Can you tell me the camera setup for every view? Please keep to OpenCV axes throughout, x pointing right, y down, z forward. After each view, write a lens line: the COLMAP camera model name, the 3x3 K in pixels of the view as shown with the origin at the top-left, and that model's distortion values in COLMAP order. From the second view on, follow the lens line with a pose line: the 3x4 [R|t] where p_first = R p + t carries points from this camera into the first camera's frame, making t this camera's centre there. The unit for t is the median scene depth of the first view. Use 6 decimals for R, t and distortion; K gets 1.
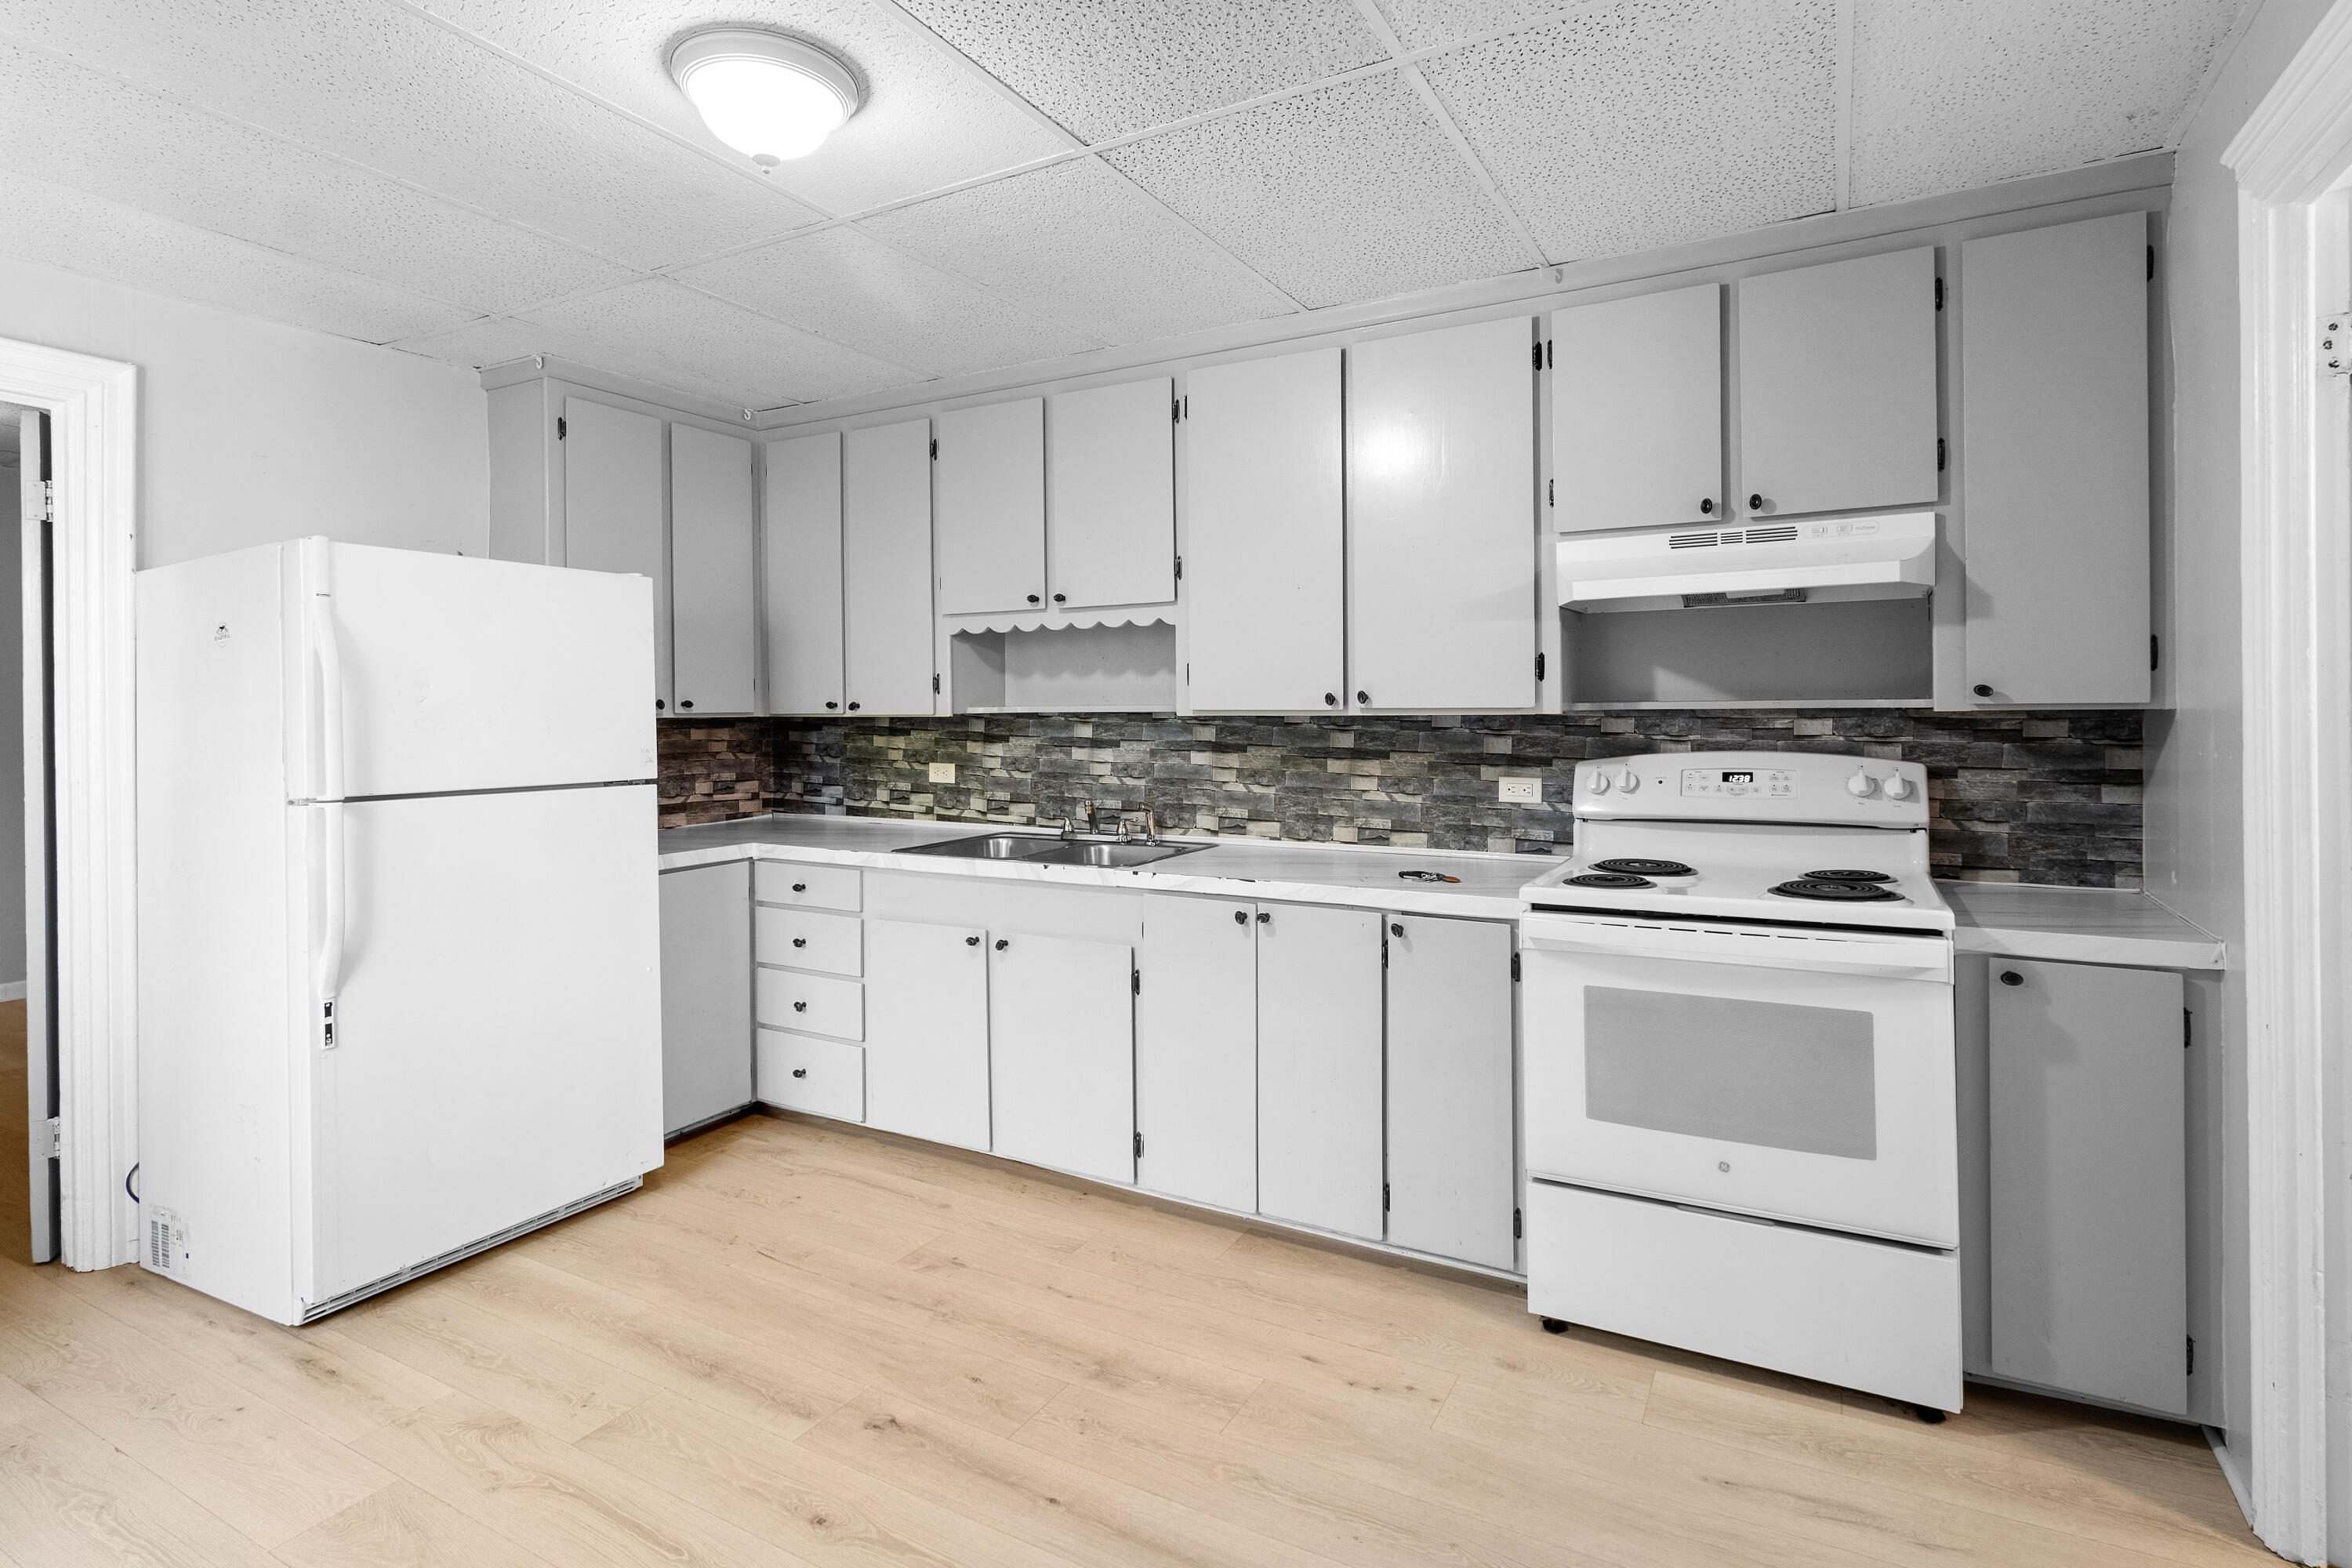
lens RADIAL K [[1129.4, 0, 1237.8], [0, 1129.4, 701.9], [0, 0, 1]] dist [-0.003353, -0.000314]
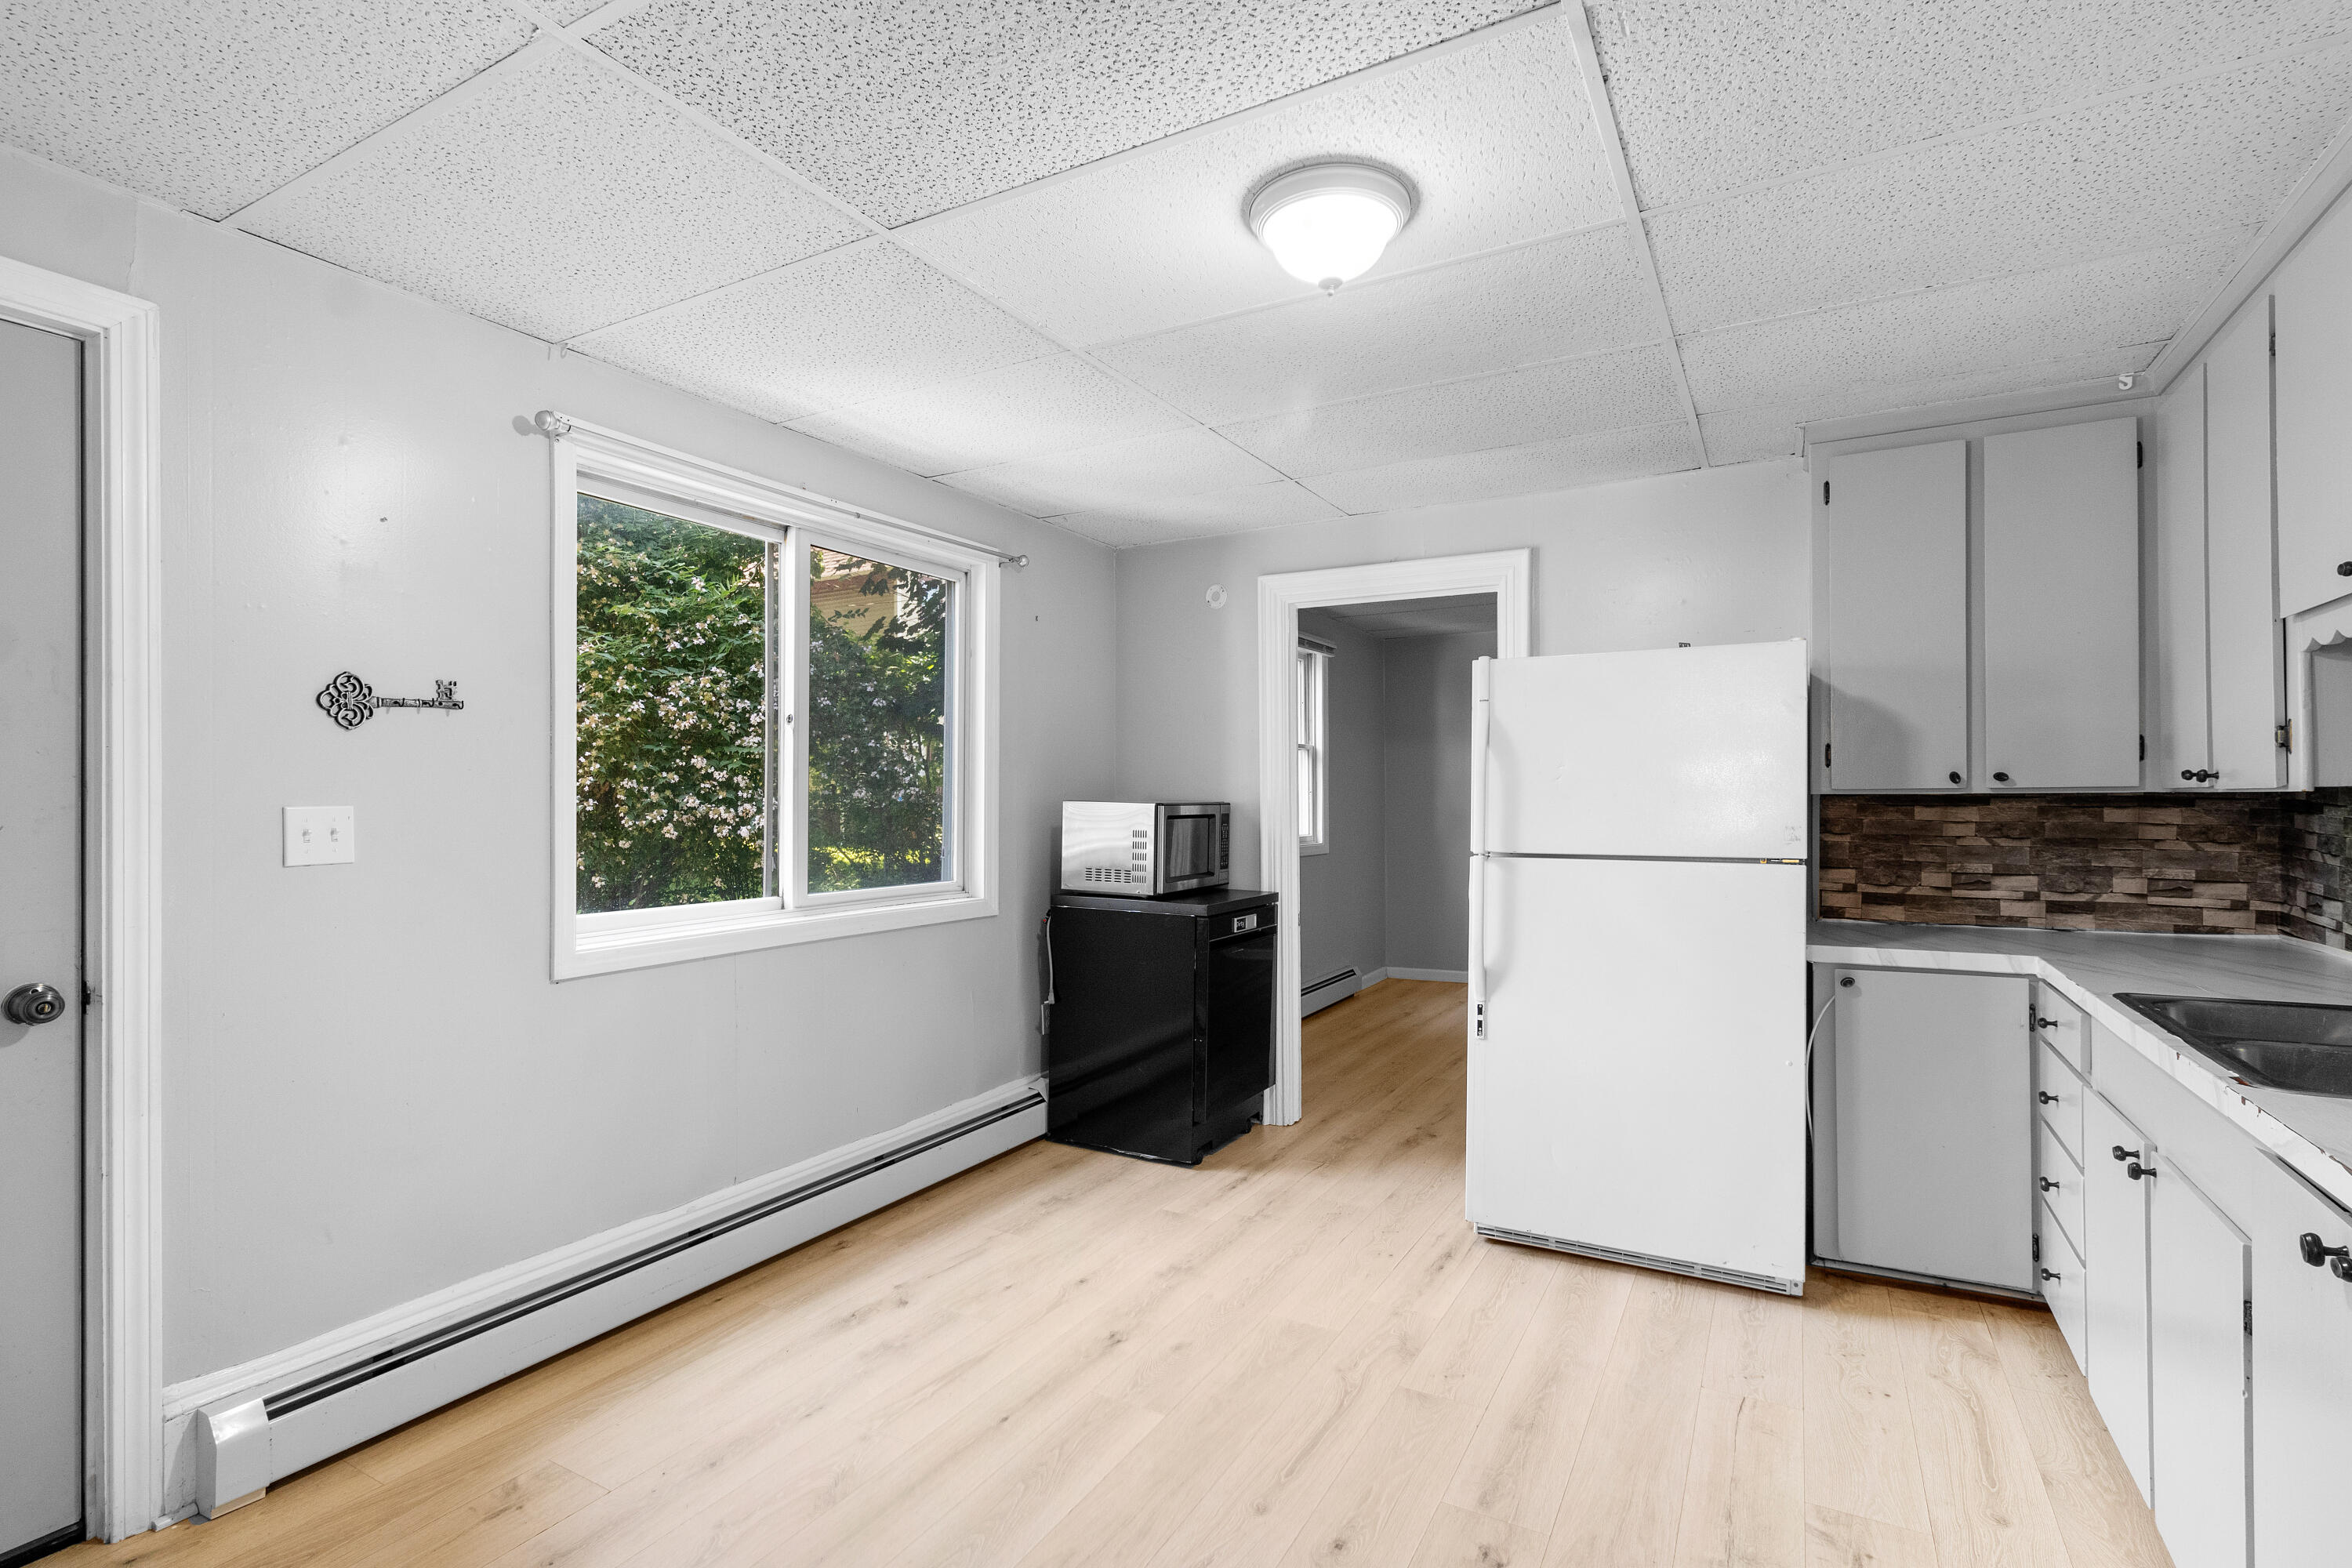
lens RADIAL K [[1099.3, 0, 1177.4], [0, 1099.3, 801.0], [0, 0, 1]] dist [-0.001279, -0.000398]
pose [[-0.024478, 0.008771, -0.999662, 0.355045], [0.012790, 0.999882, 0.008460, 0.005513], [0.999619, -0.012579, -0.024588, 0.469294]]
